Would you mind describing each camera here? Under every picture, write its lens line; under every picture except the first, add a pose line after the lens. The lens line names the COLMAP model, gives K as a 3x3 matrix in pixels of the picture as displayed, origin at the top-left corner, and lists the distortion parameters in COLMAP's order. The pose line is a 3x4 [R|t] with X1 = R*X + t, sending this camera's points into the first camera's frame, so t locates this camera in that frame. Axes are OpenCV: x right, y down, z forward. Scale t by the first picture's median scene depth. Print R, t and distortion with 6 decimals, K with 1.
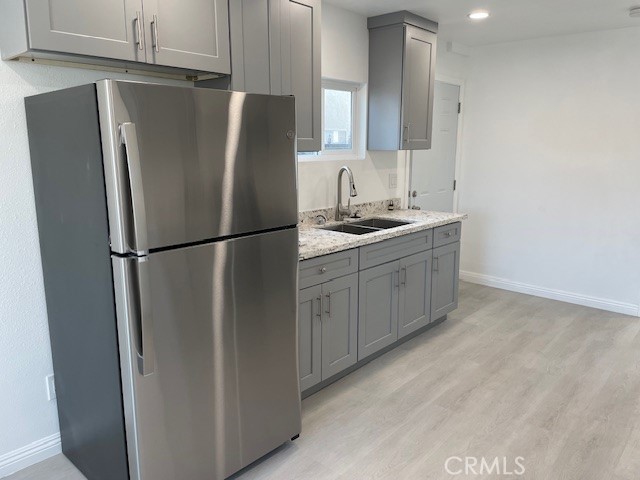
lens RADIAL K [[483.9, 0, 320.0], [0, 483.9, 240.0], [0, 0, 1]] dist [0.050888, -0.007992]
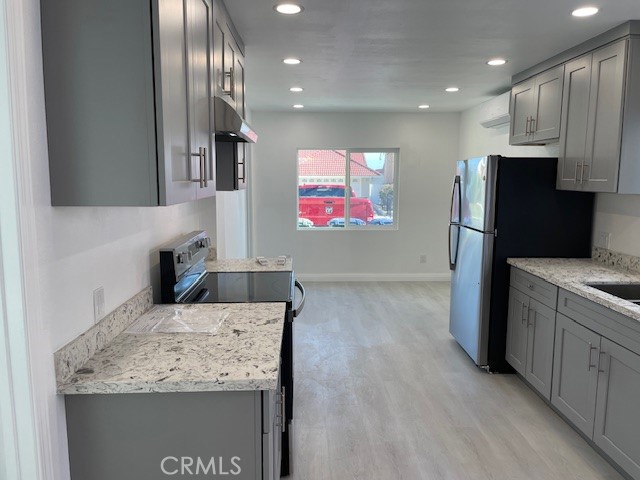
lens RADIAL K [[483.9, 0, 320.0], [0, 483.9, 240.0], [0, 0, 1]] dist [0.050888, -0.007992]
pose [[-0.727457, 0.090236, -0.680194, 0.840183], [-0.134812, 0.953197, 0.270632, -0.211905], [0.672779, 0.288571, -0.681245, 0.997235]]
